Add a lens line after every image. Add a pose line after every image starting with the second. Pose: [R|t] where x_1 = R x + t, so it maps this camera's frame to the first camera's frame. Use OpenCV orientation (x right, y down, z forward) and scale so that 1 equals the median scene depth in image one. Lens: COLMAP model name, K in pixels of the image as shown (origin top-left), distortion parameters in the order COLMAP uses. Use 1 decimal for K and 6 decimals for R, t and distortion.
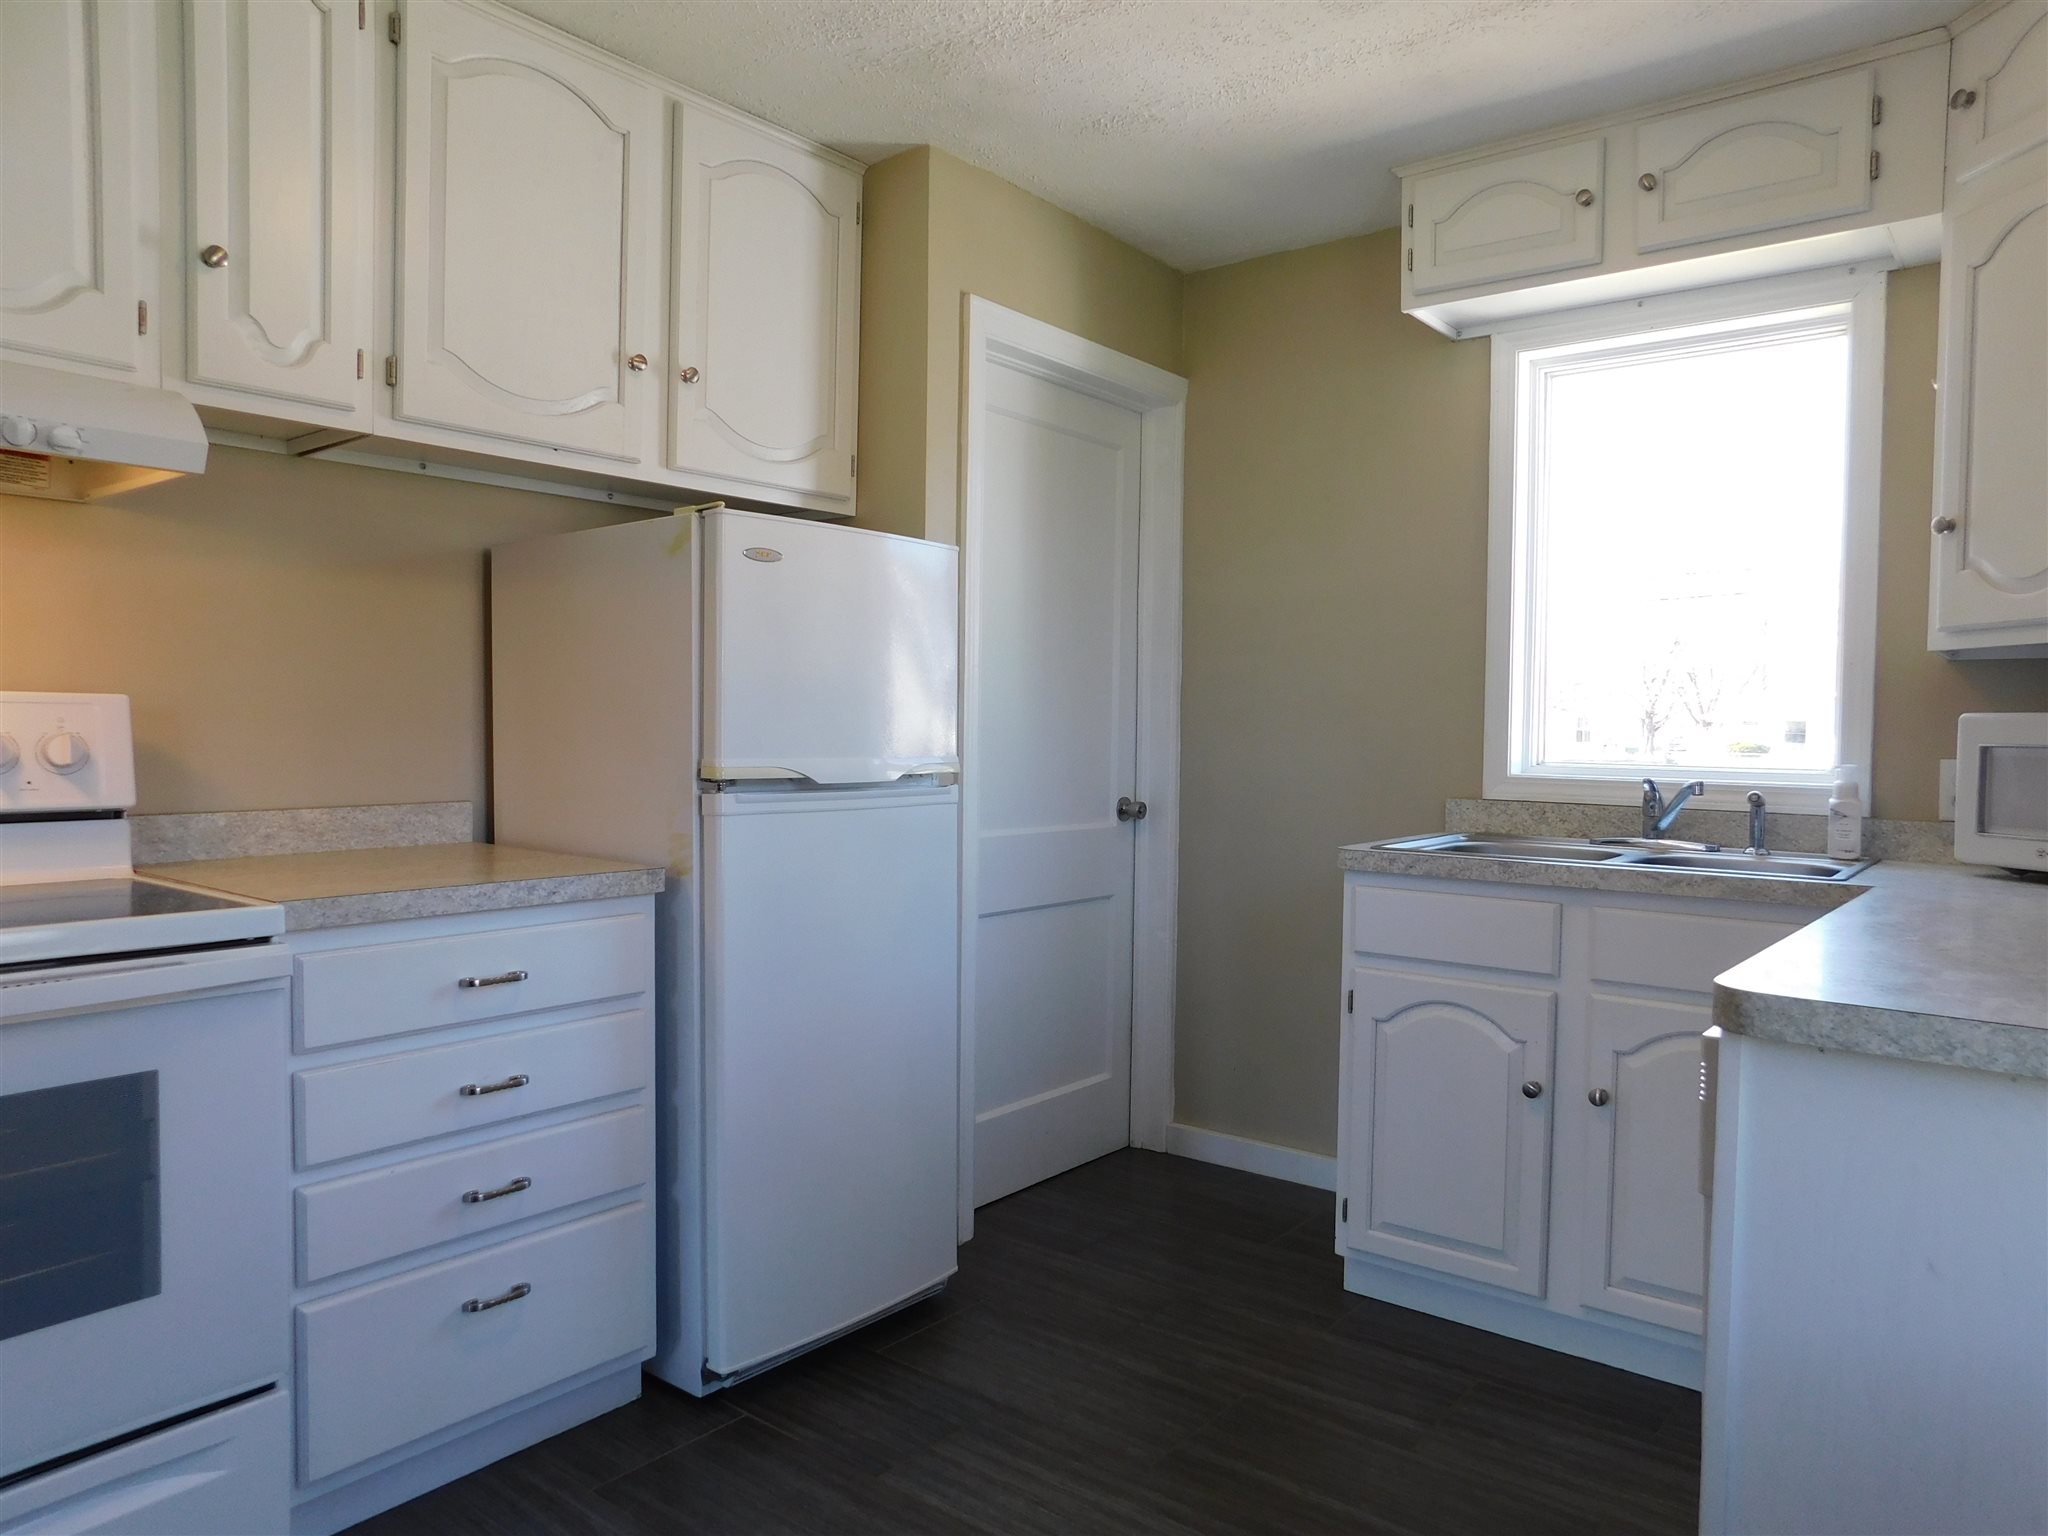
lens RADIAL K [[1357.2, 0, 1027.1], [0, 1357.2, 769.0], [0, 0, 1]] dist [-0.059168, 0.051501]
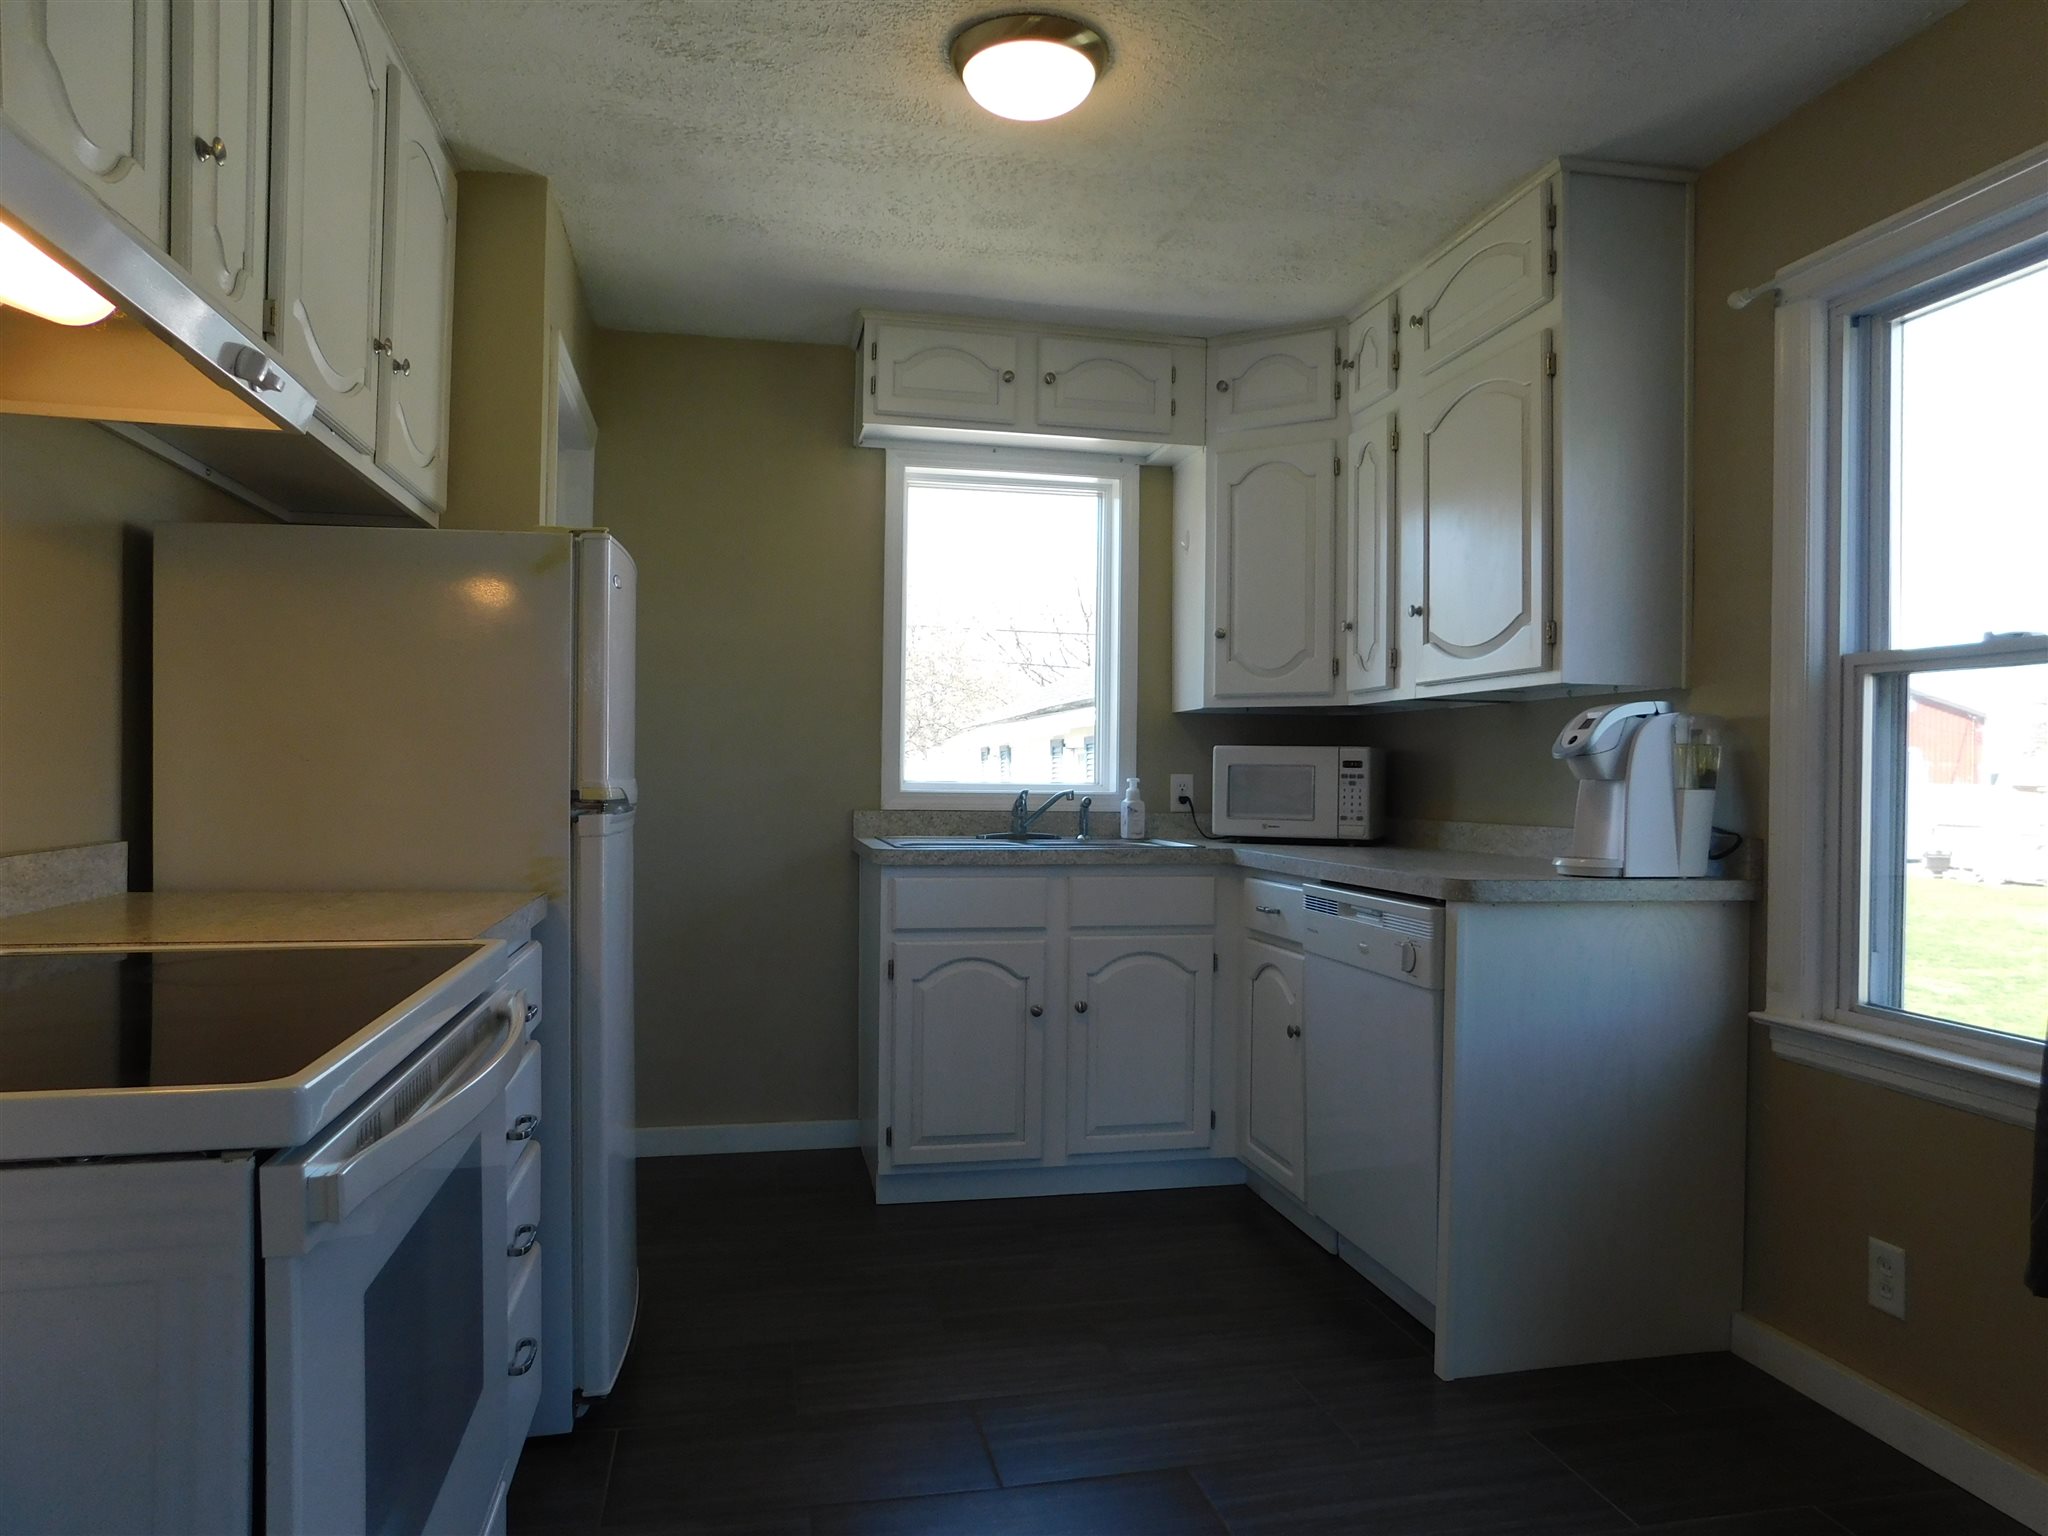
lens RADIAL K [[1357.2, 0, 1018.9], [0, 1357.2, 767.4], [0, 0, 1]] dist [-0.059168, 0.051501]
pose [[0.637773, -0.002780, 0.770220, -0.692337], [0.020535, 0.999699, -0.013396, 0.002549], [-0.769951, 0.024360, 0.637638, 0.099323]]
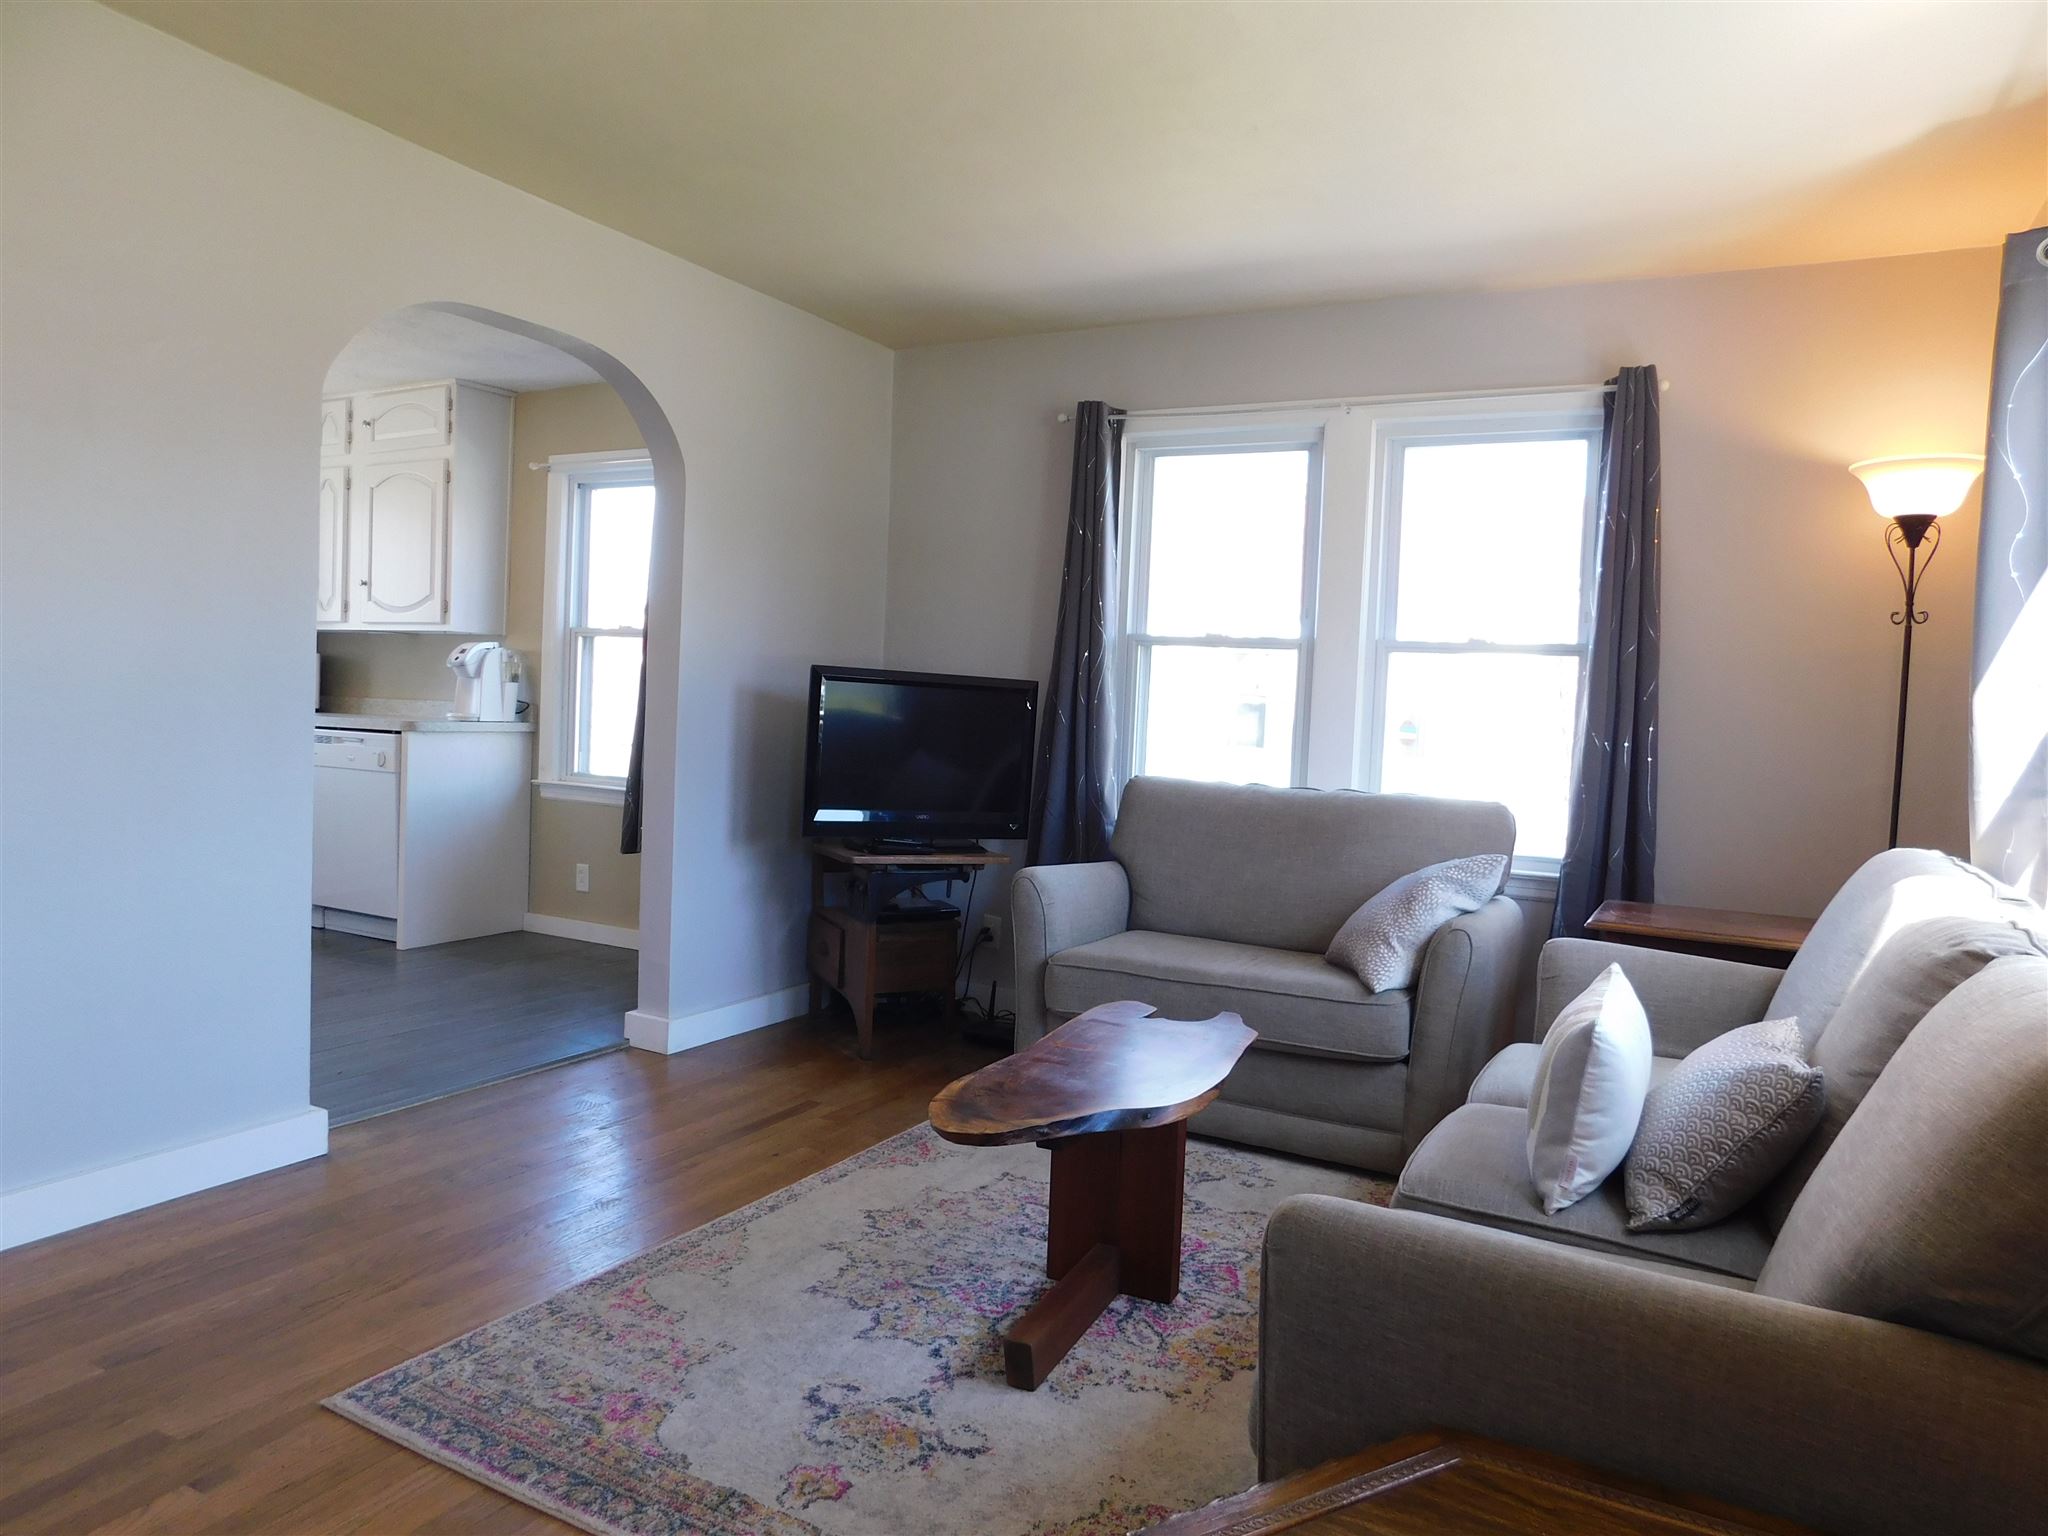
lens RADIAL K [[1357.2, 0, 1022.8], [0, 1357.2, 763.8], [0, 0, 1]] dist [-0.059168, 0.051501]
pose [[-0.171033, -0.065539, 0.983083, -2.062514], [-0.012333, 0.997849, 0.064378, -0.004722], [-0.985188, -0.001114, -0.171473, -0.124496]]
